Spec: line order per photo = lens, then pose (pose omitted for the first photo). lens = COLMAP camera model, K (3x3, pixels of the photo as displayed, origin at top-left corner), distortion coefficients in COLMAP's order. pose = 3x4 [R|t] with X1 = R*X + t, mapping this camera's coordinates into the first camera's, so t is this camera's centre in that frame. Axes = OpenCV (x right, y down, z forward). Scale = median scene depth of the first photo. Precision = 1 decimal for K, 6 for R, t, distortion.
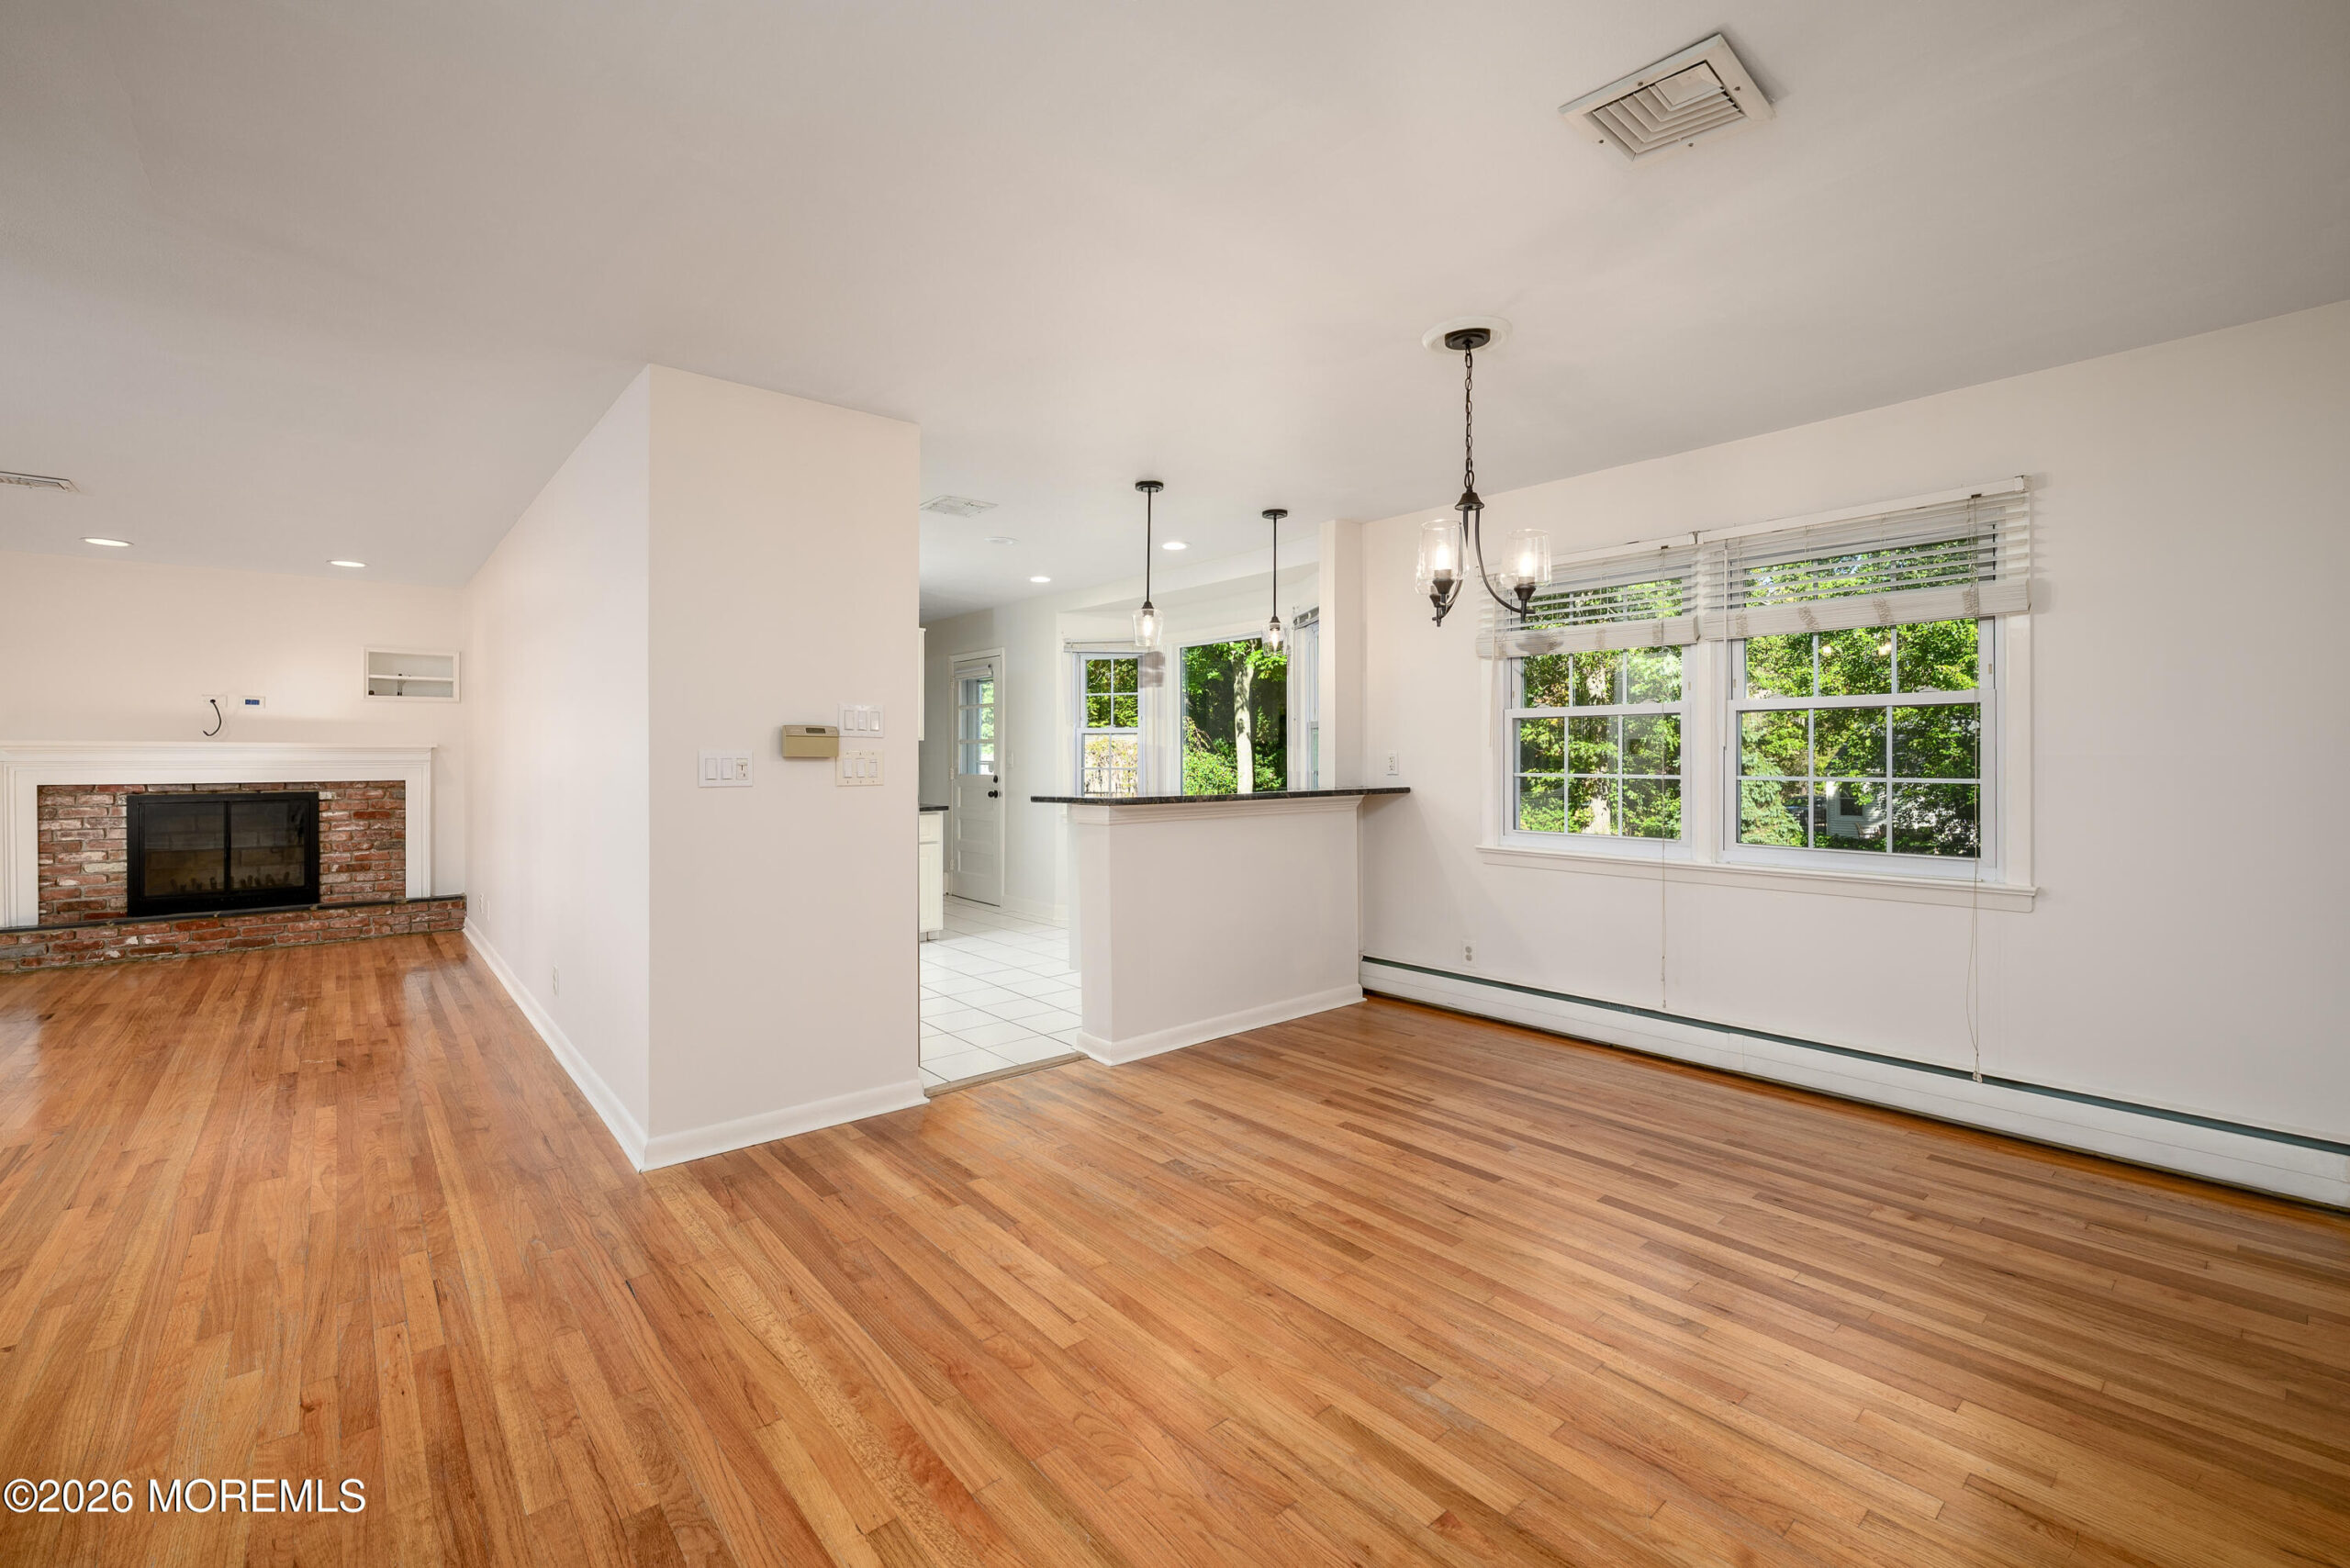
lens RADIAL K [[993.0, 0, 1182.1], [0, 993.0, 757.9], [0, 0, 1]] dist [0.000119, 0.000373]
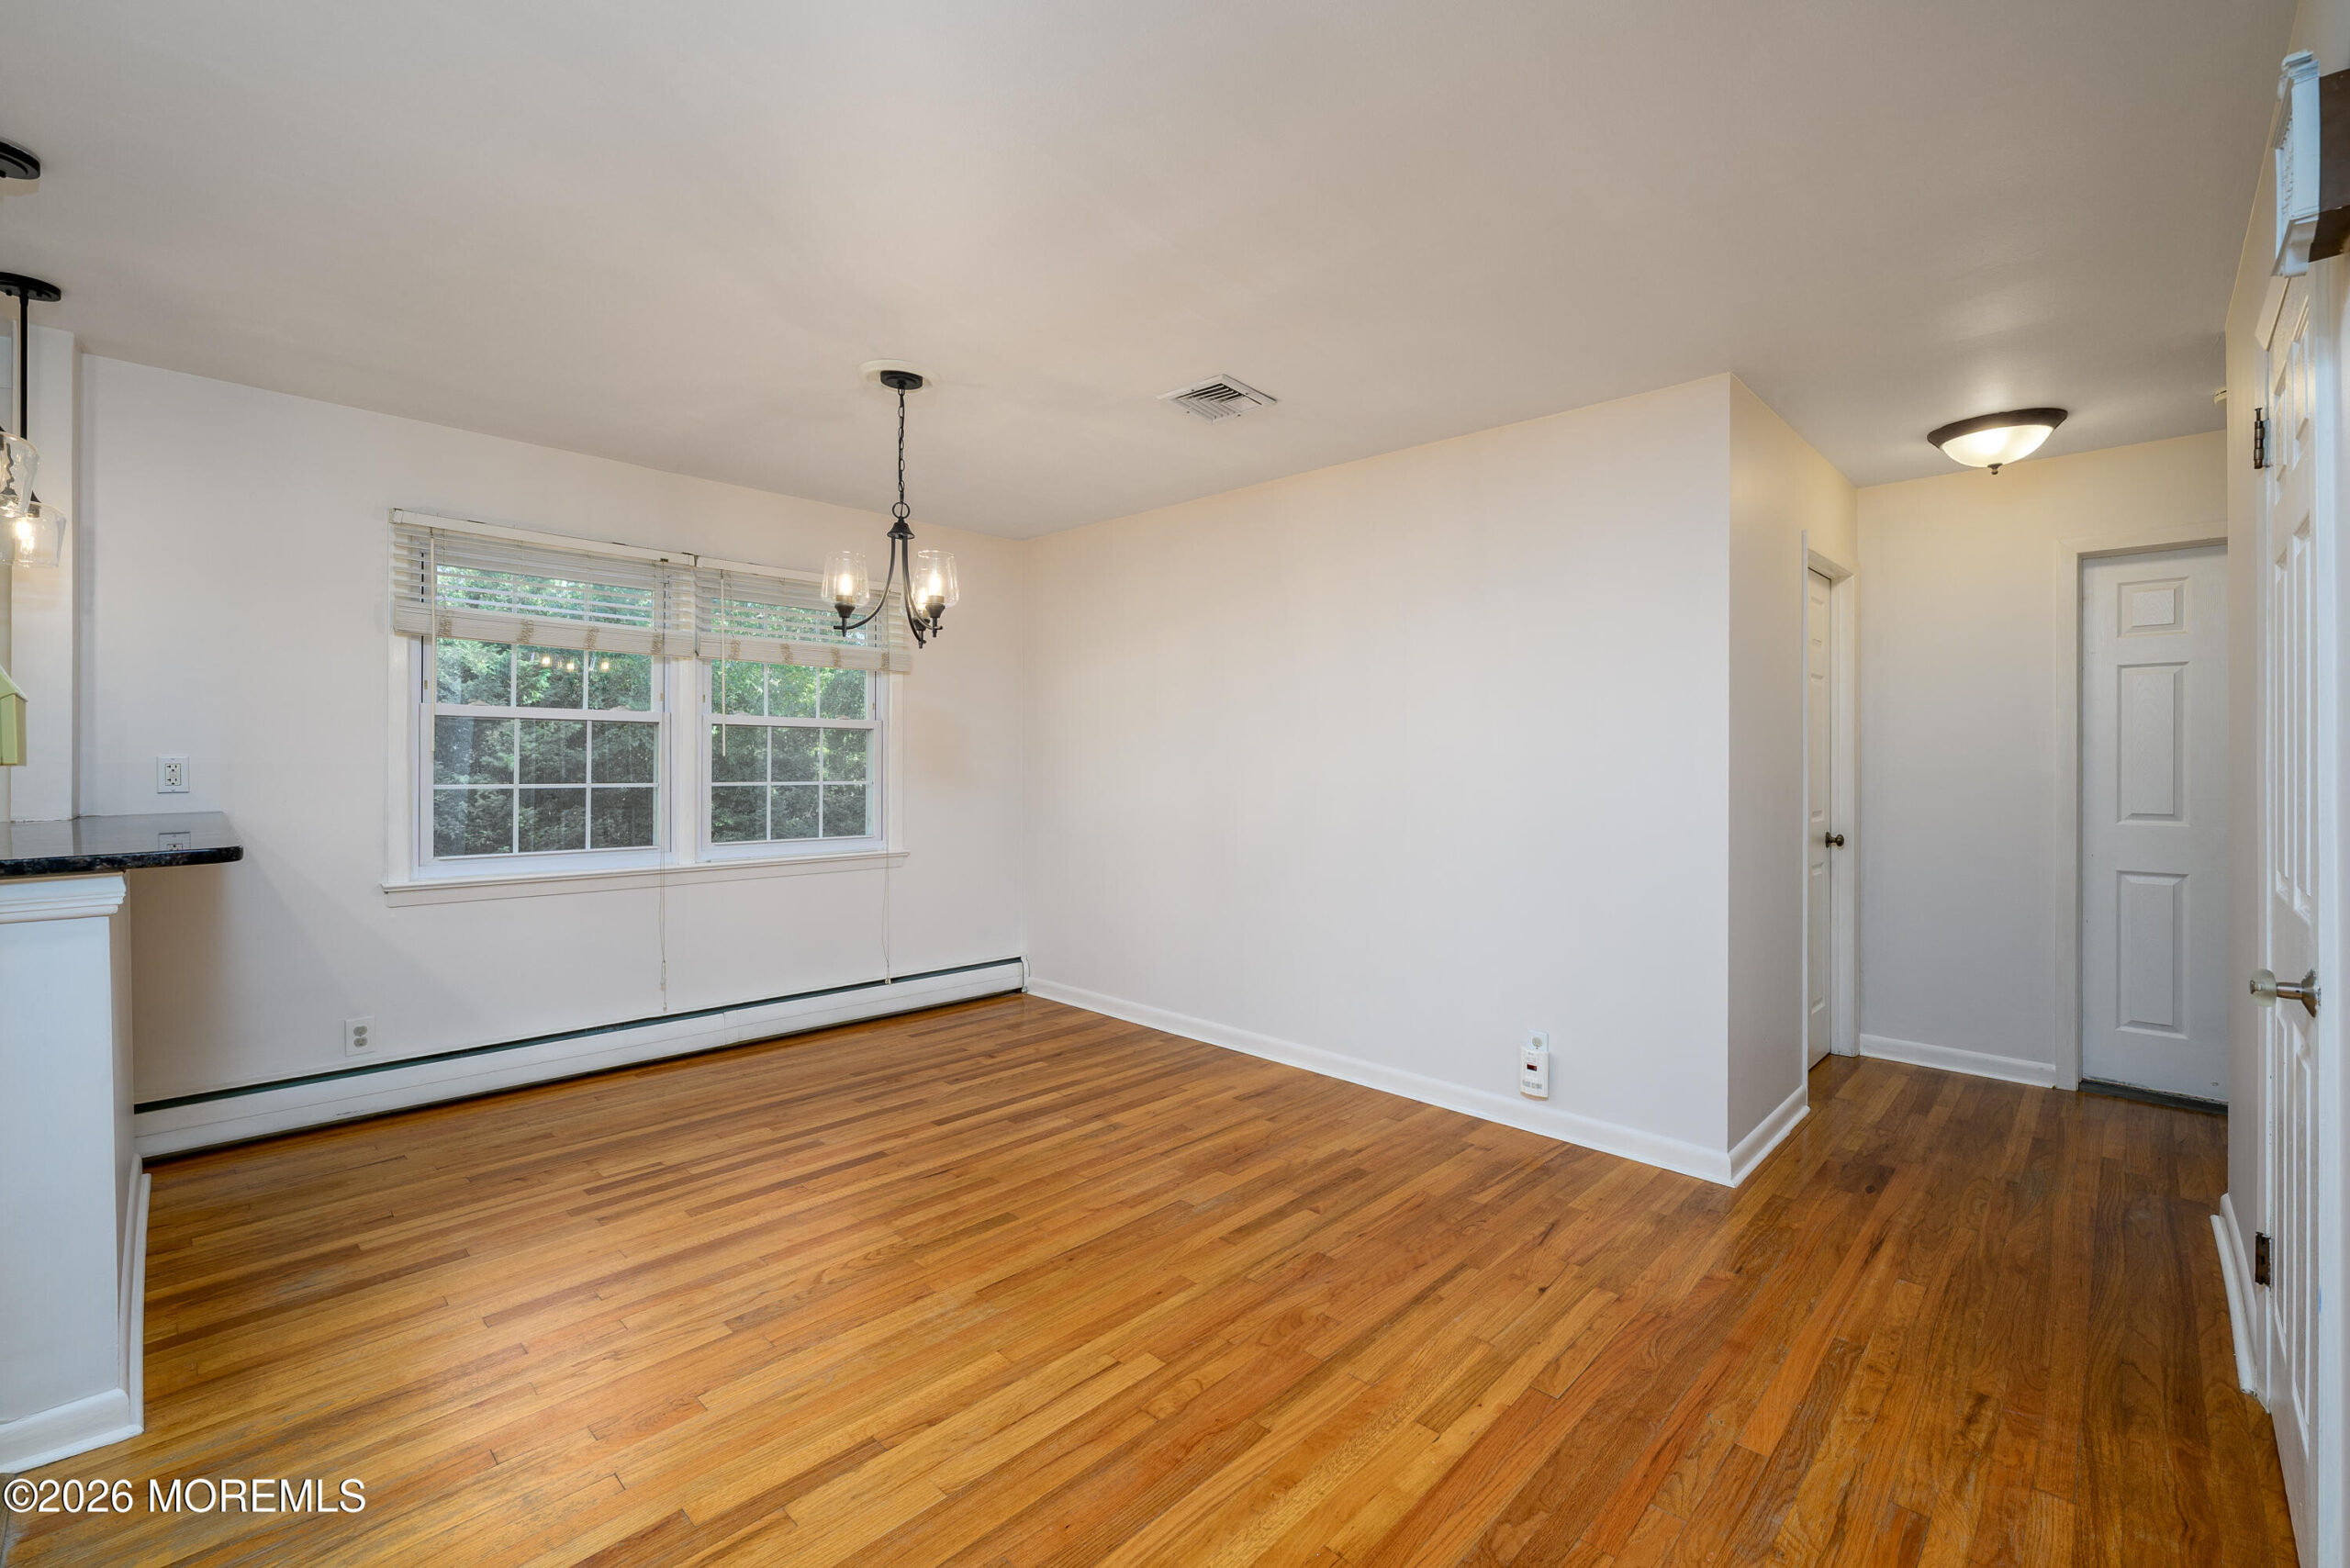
lens RADIAL K [[993.0, 0, 1182.1], [0, 993.0, 757.9], [0, 0, 1]] dist [0.000119, 0.000373]
pose [[-0.093766, 0.008950, 0.995554, -1.665679], [-0.002909, 0.999953, -0.009263, -0.001942], [-0.995590, -0.003764, -0.093736, 1.612659]]
